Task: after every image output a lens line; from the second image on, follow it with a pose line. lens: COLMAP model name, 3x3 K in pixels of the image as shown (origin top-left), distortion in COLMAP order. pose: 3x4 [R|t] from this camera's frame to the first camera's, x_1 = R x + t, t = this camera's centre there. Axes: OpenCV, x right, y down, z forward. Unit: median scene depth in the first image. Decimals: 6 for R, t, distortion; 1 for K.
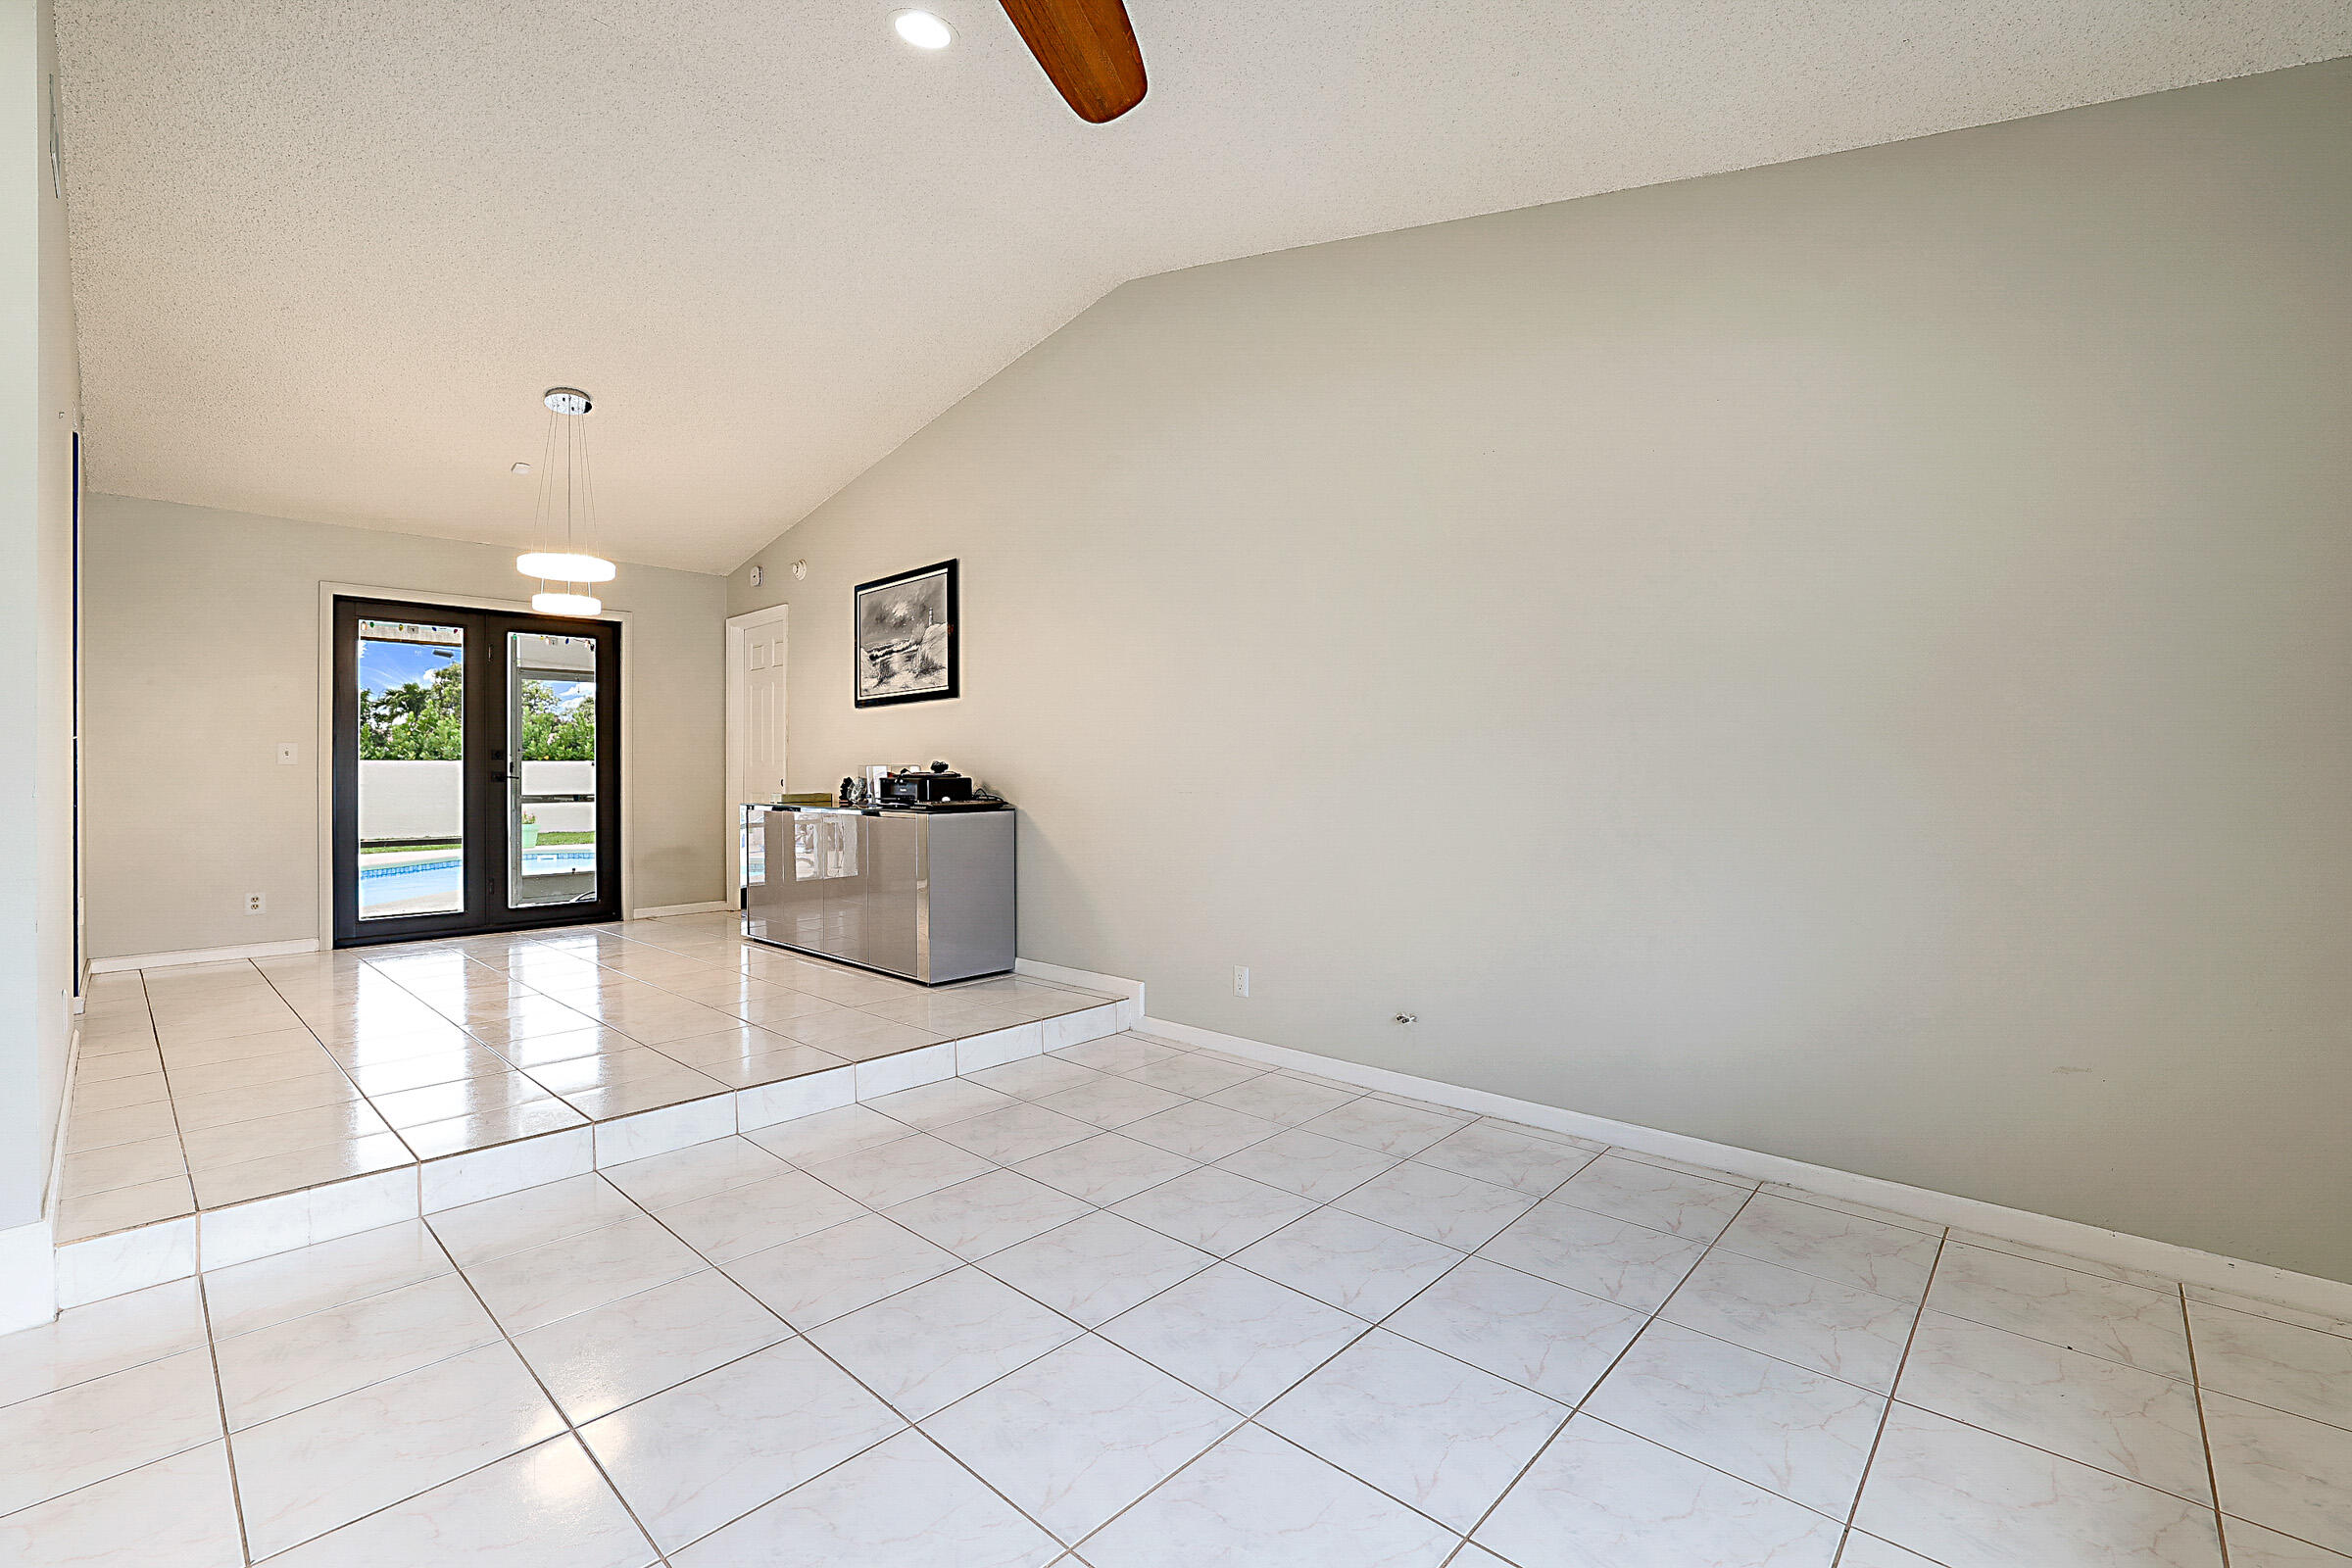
lens RADIAL K [[991.3, 0, 1168.5], [0, 991.3, 790.8], [0, 0, 1]] dist [-0.019592, 0.001220]
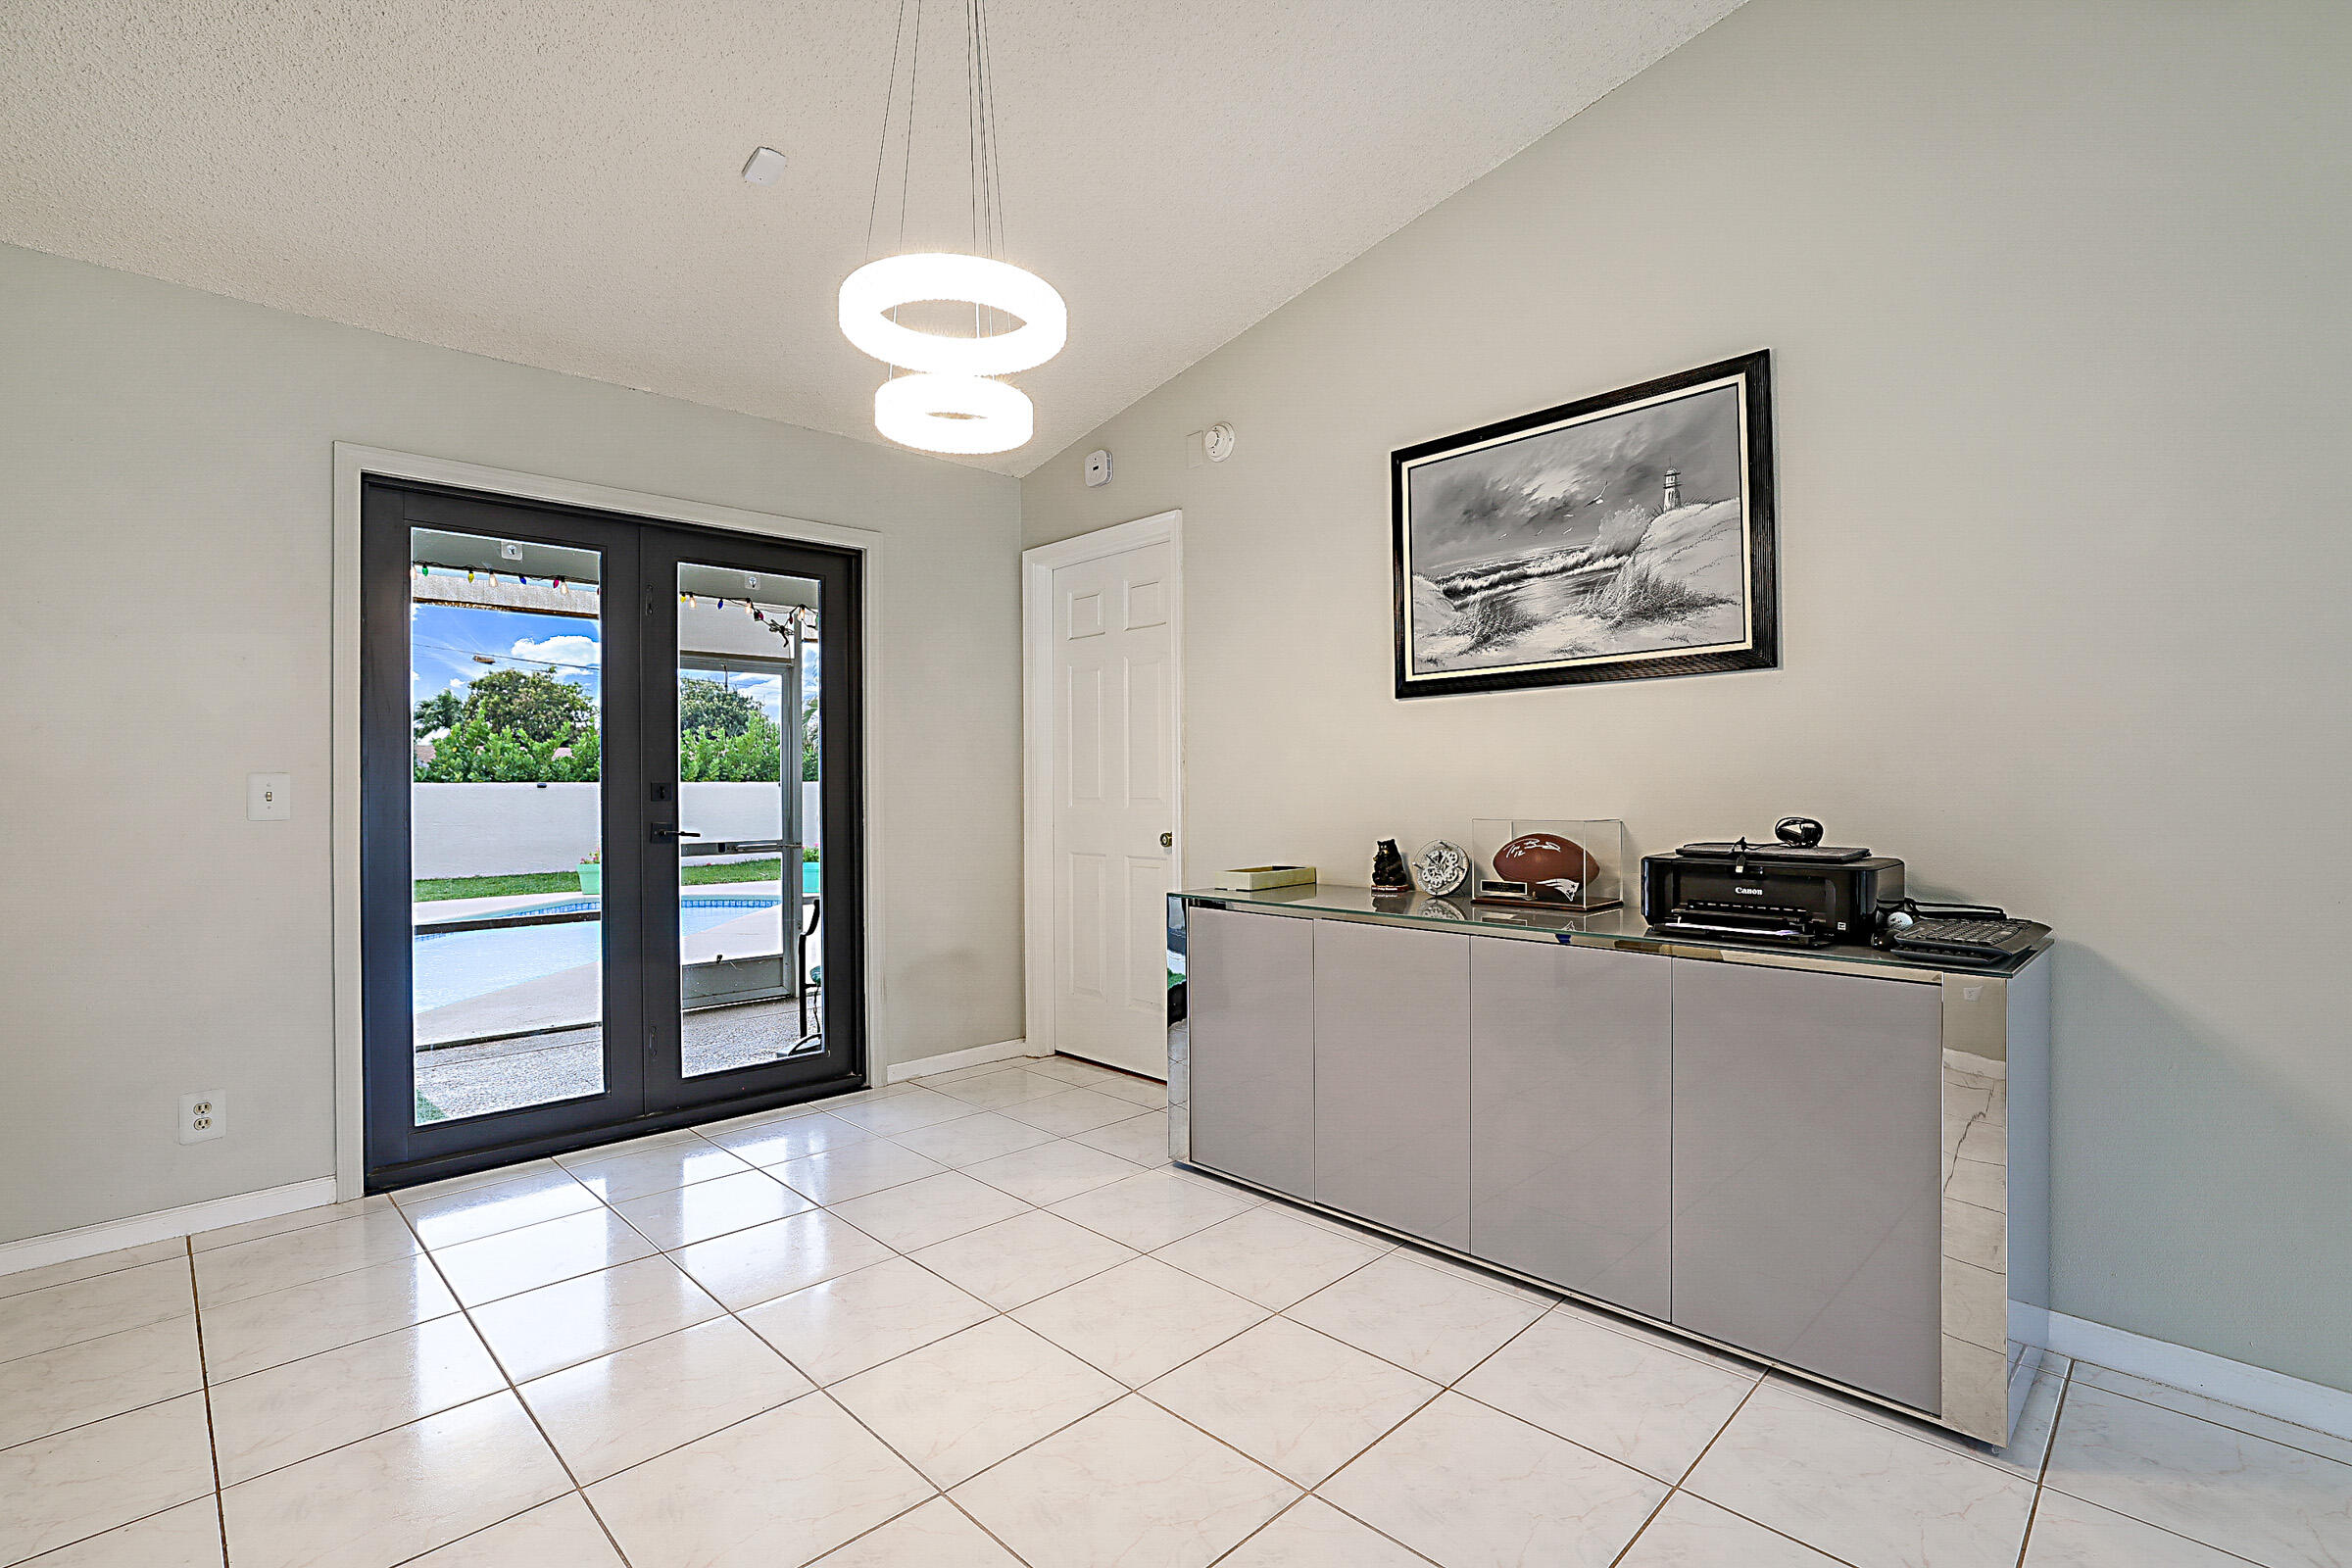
lens RADIAL K [[1064.3, 0, 1164.8], [0, 1064.3, 776.7], [0, 0, 1]] dist [-0.014126, 0.000008]
pose [[0.999073, -0.005373, -0.042716, -0.413910], [0.004477, 0.999769, -0.021039, -0.033554], [0.042819, 0.020828, 0.998866, 0.468738]]
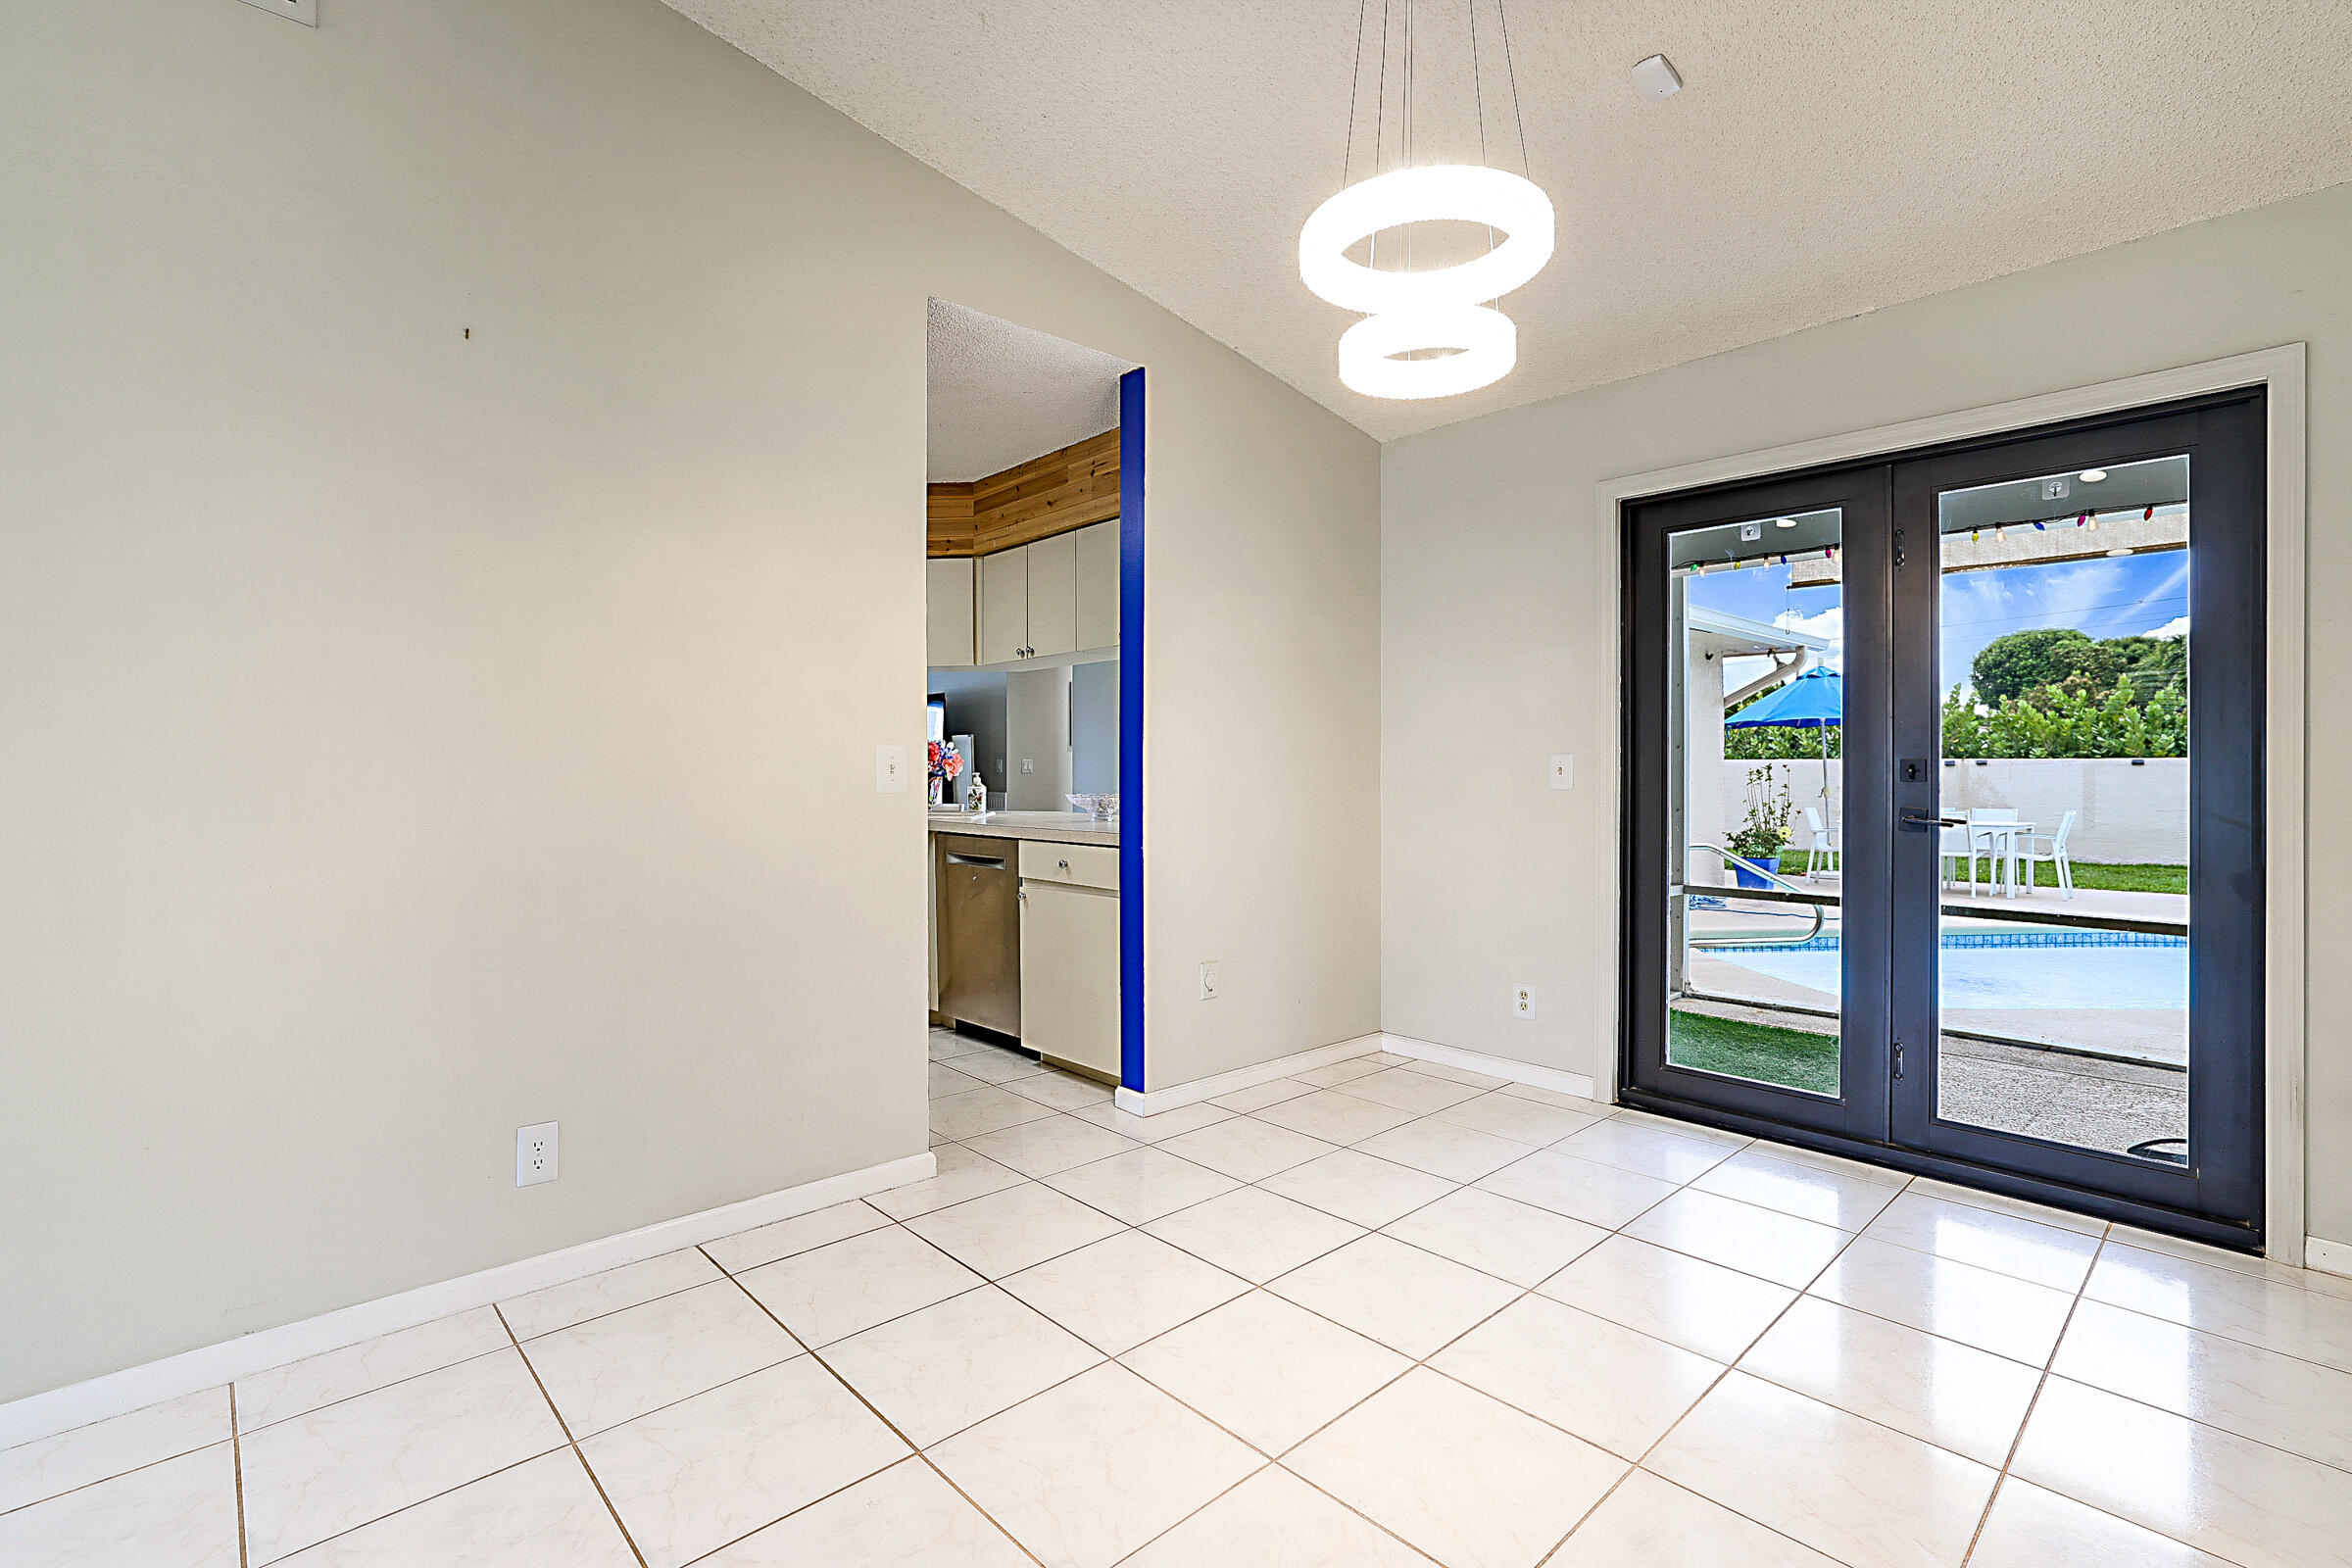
lens RADIAL K [[1095.9, 0, 1164.3], [0, 1095.9, 764.8], [0, 0, 1]] dist [-0.002505, 0.001808]
pose [[-0.040022, 0.000505, -0.999199, -0.179685], [-0.018446, 0.999829, 0.001244, -0.036396], [0.999029, 0.018481, -0.040006, 0.724709]]
